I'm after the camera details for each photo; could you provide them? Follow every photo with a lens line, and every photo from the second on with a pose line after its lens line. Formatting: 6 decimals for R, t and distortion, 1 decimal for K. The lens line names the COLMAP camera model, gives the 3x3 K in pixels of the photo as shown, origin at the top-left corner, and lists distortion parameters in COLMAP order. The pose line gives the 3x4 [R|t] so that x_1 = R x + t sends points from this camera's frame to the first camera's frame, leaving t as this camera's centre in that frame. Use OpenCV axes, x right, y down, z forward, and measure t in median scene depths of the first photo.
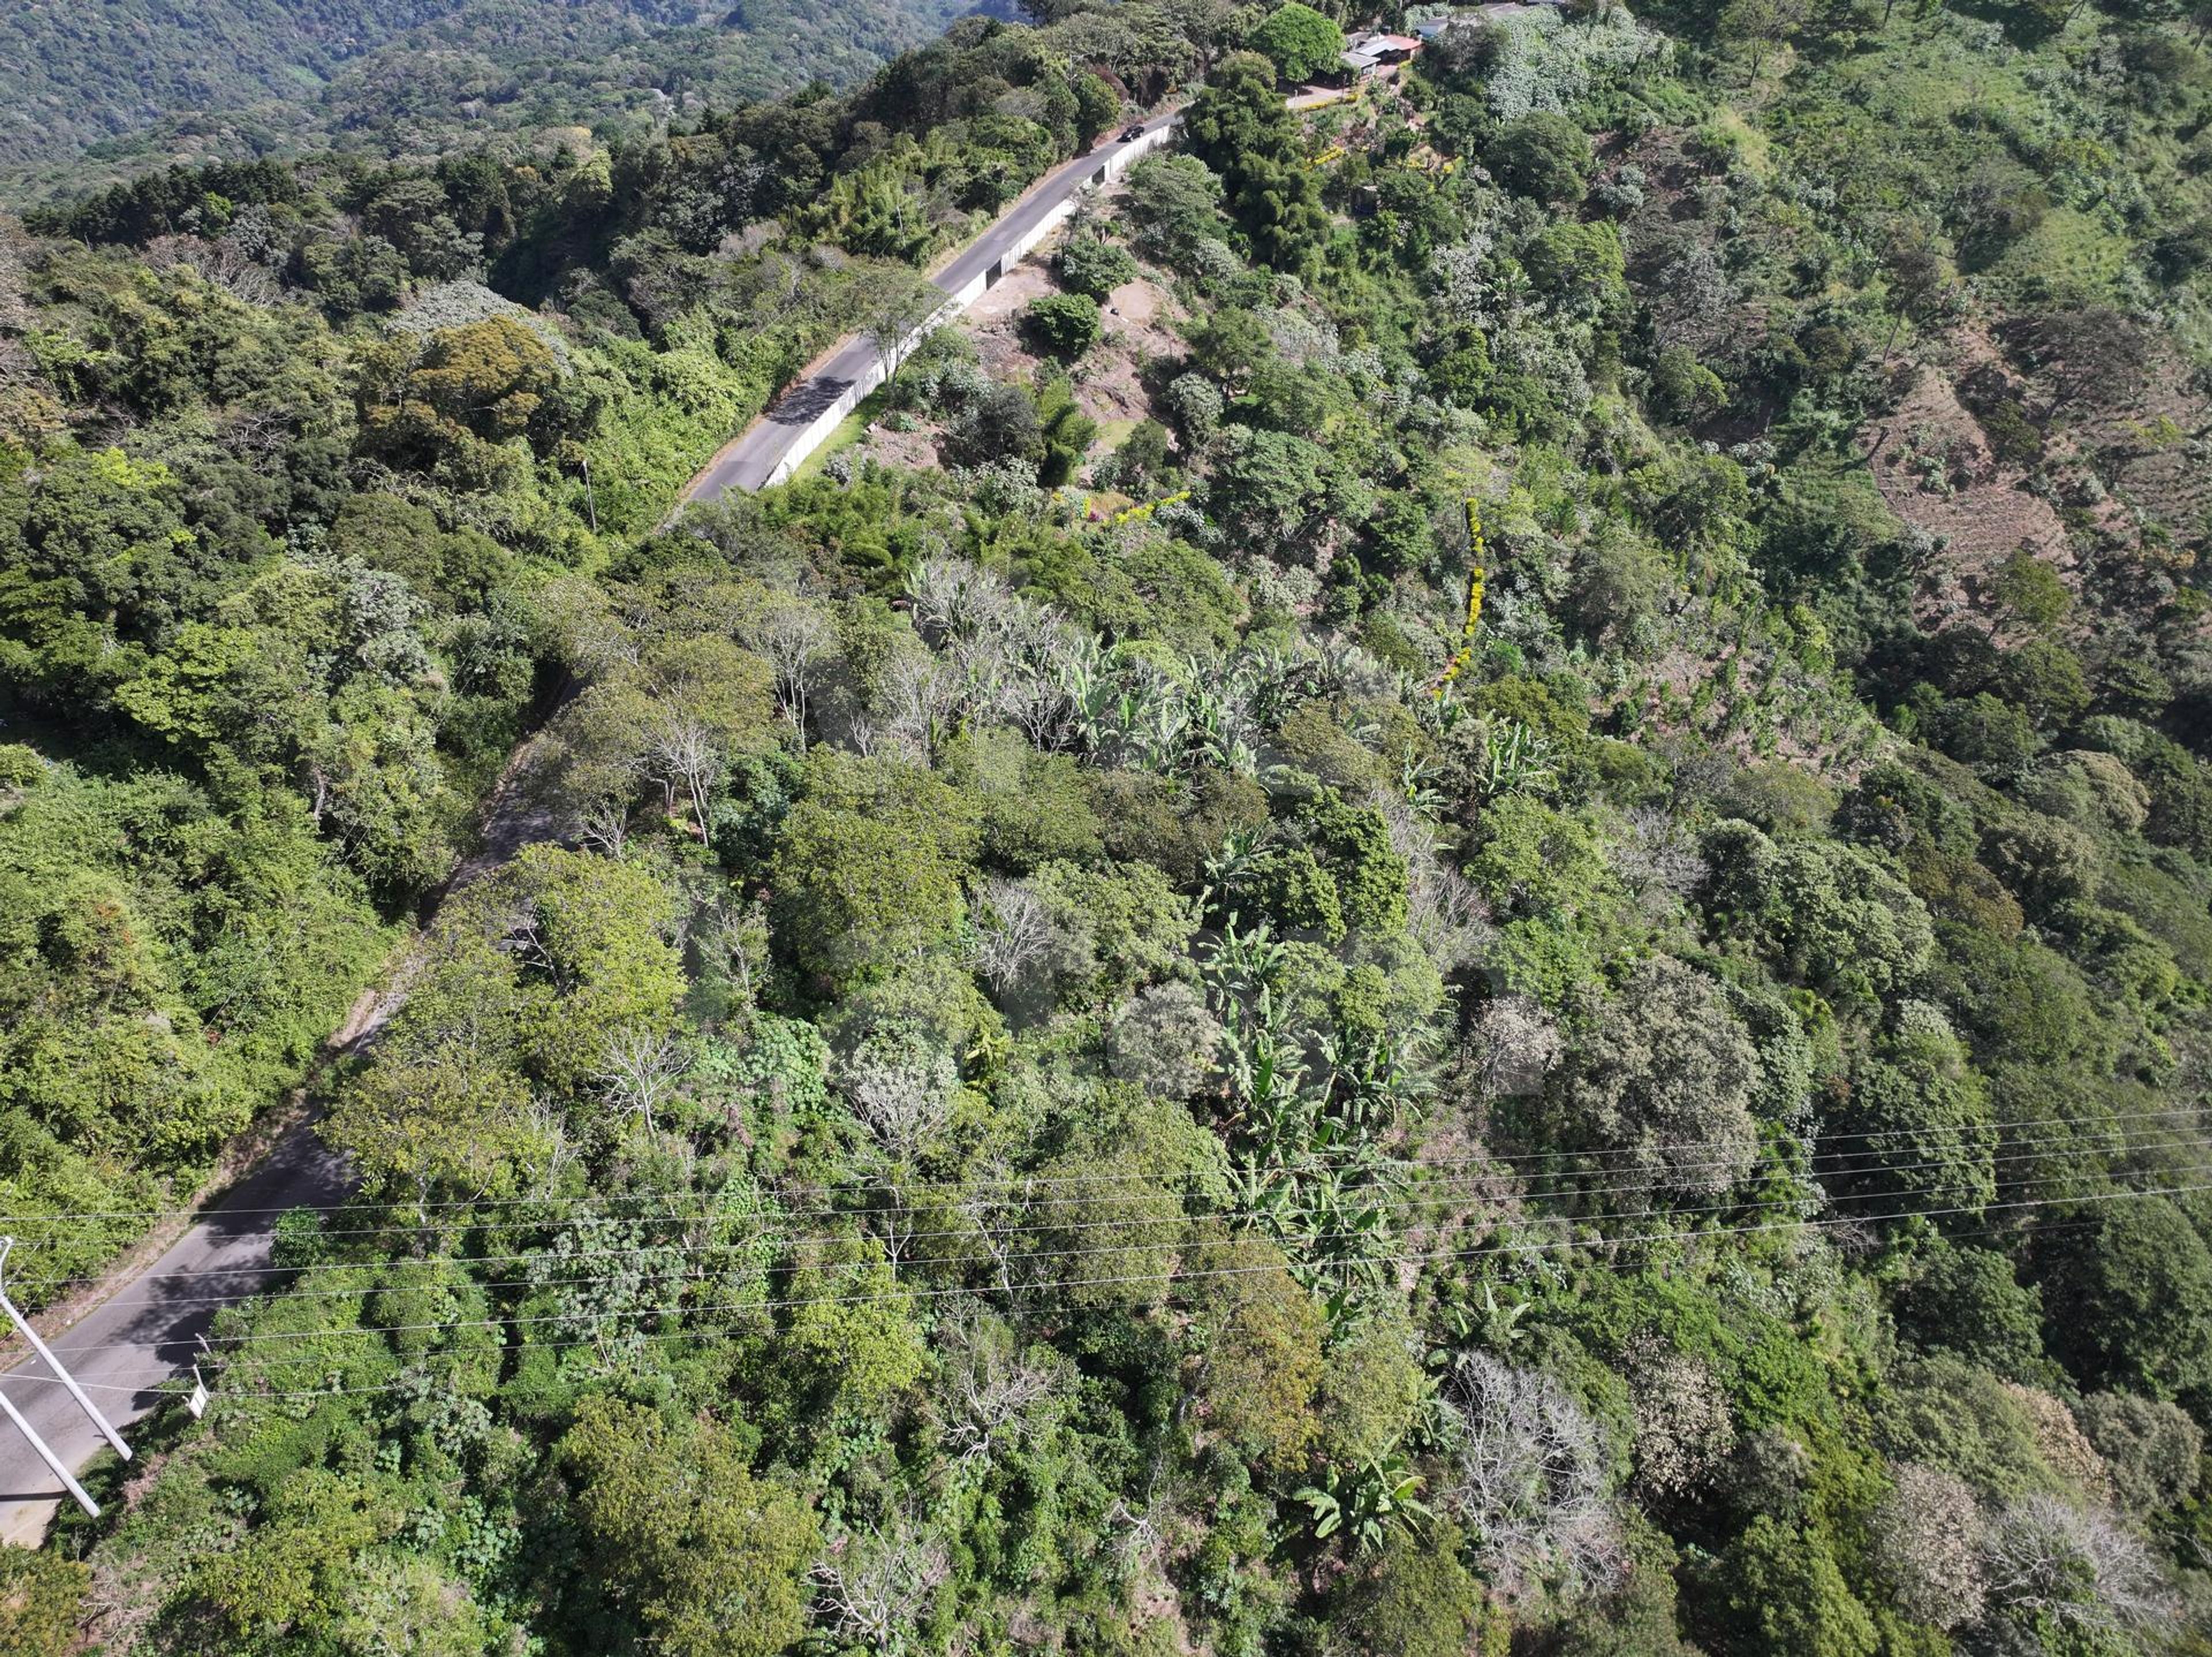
lens RADIAL K [[1554.1, 0, 1111.9], [0, 1554.1, 825.5], [0, 0, 1]] dist [-0.008663, 0.026849]
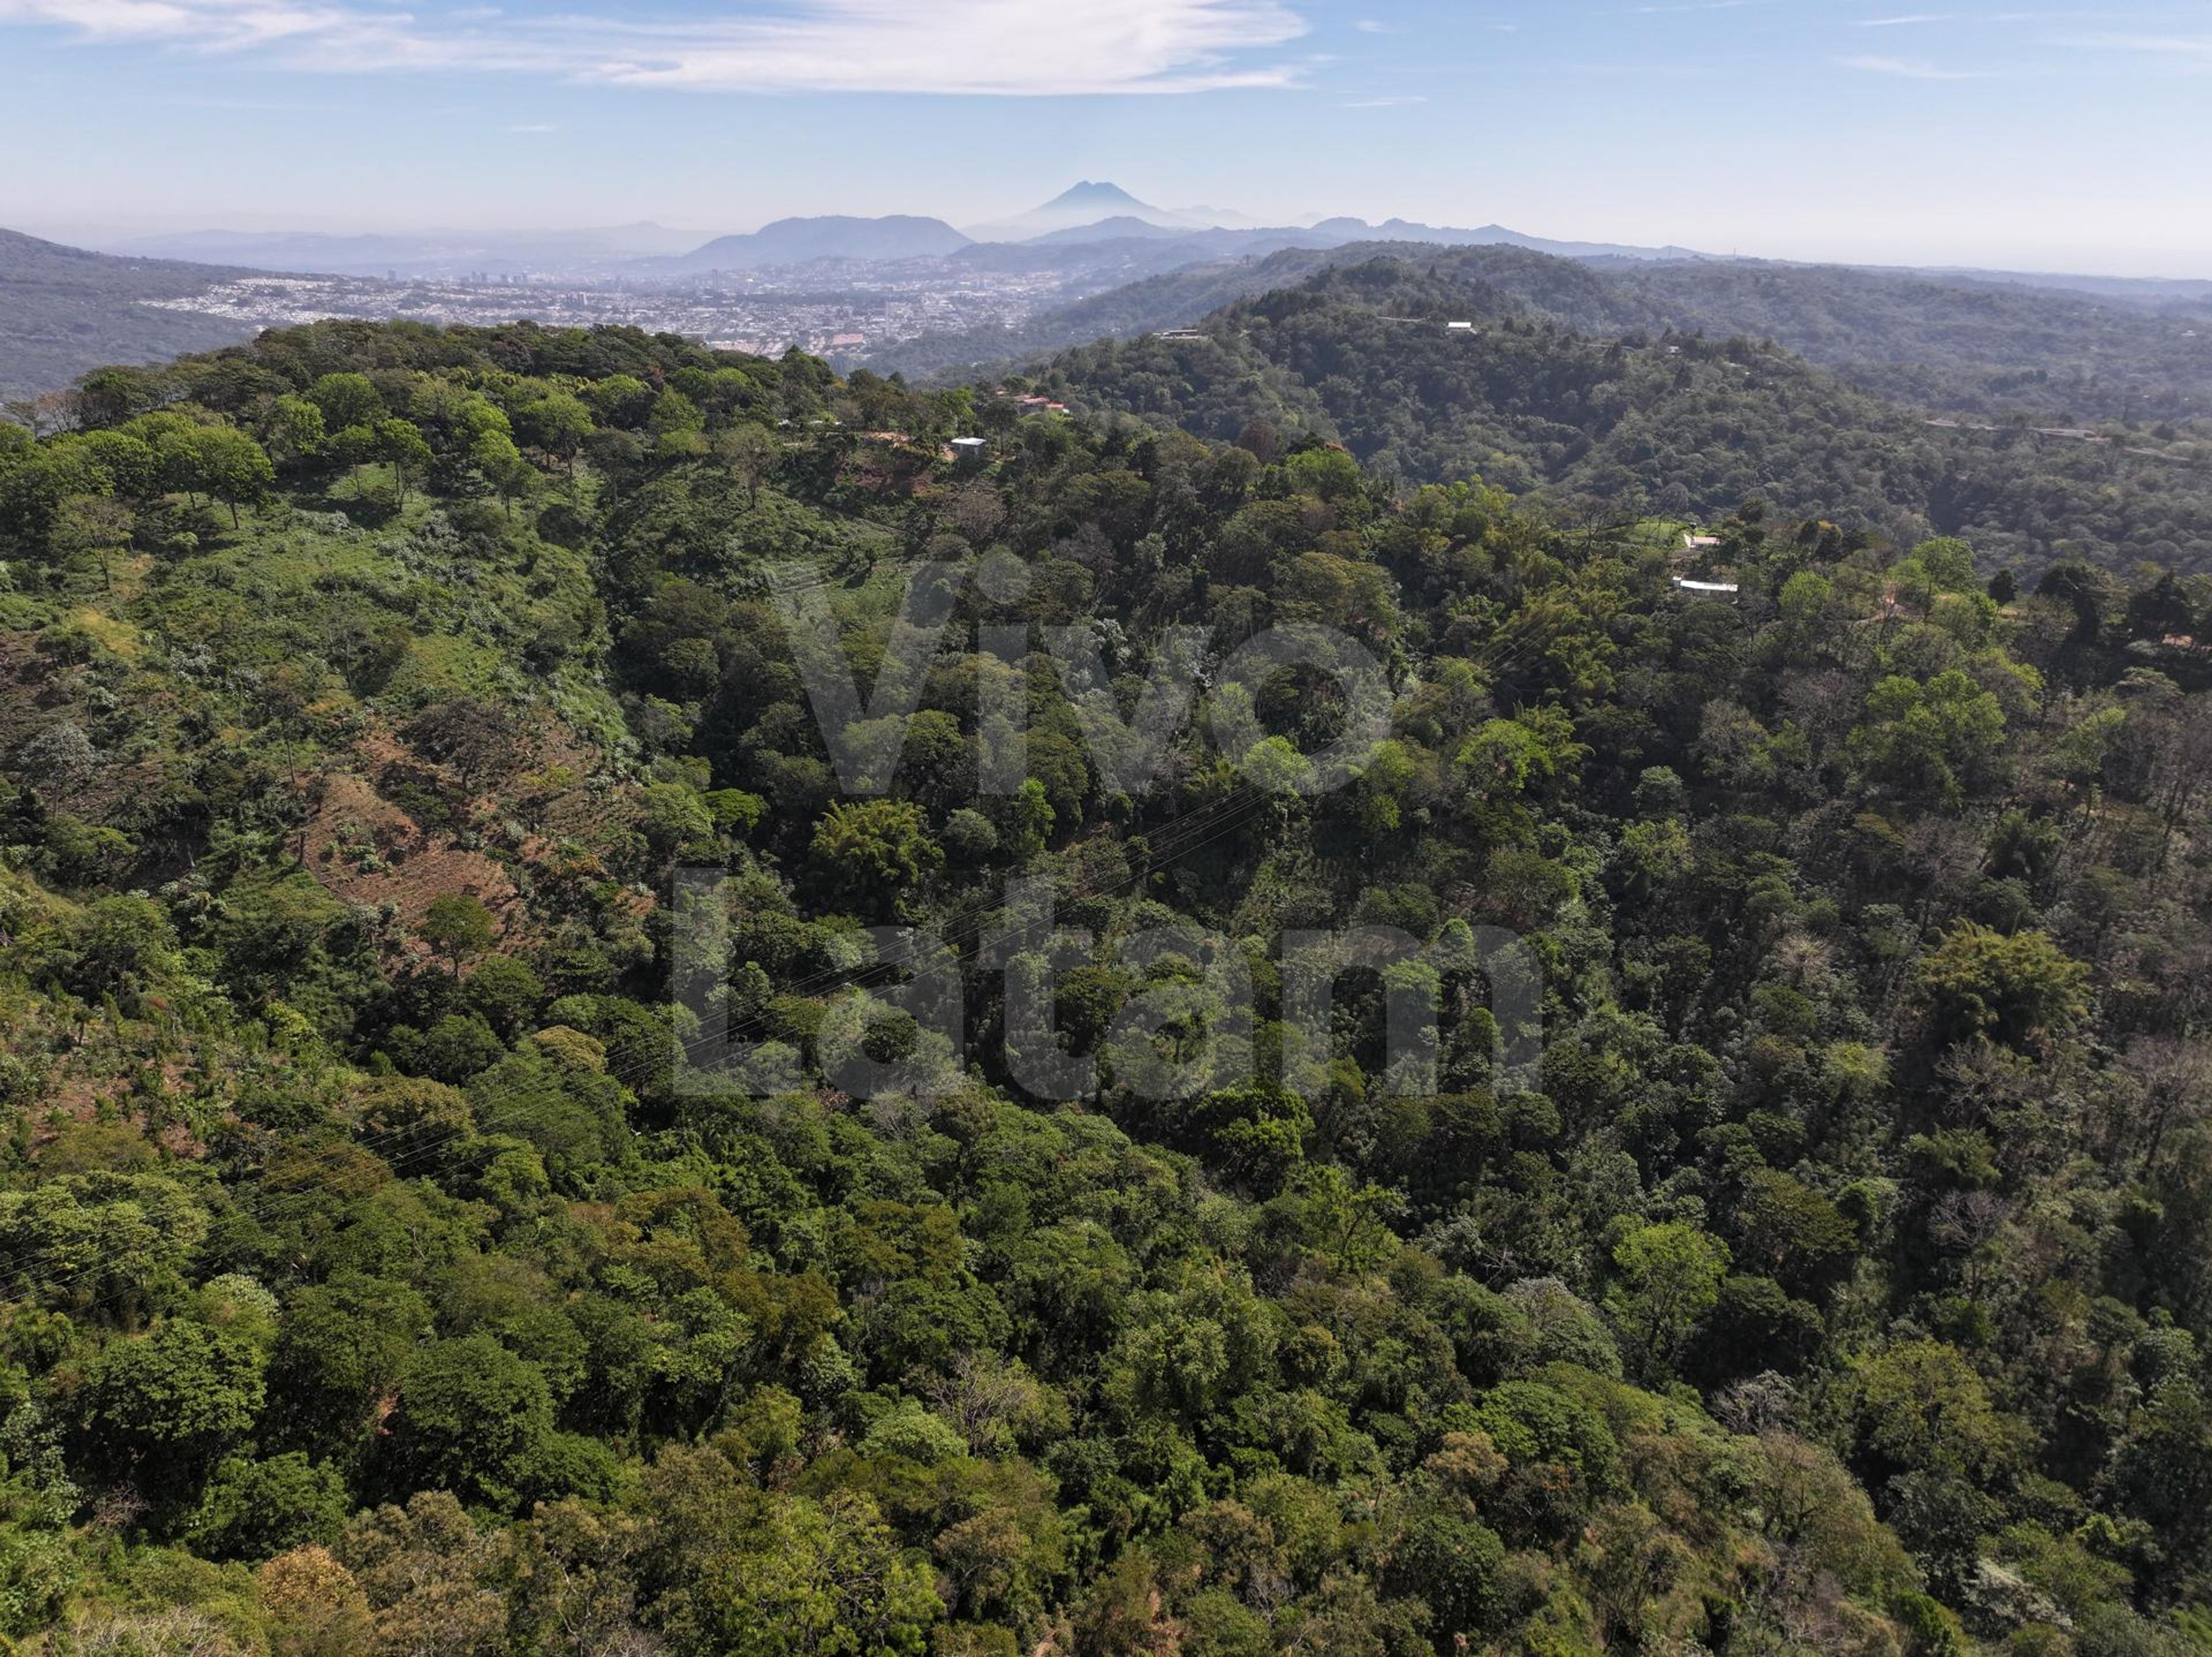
lens RADIAL K [[1559.8, 0, 1110.3], [0, 1559.8, 823.6], [0, 0, 1]] dist [-0.009568, 0.027765]
pose [[0.712199, -0.260565, 0.651827, 0.191256], [0.447822, 0.883713, -0.136038, 0.144550], [-0.540581, 0.388788, 0.746067, -0.129725]]
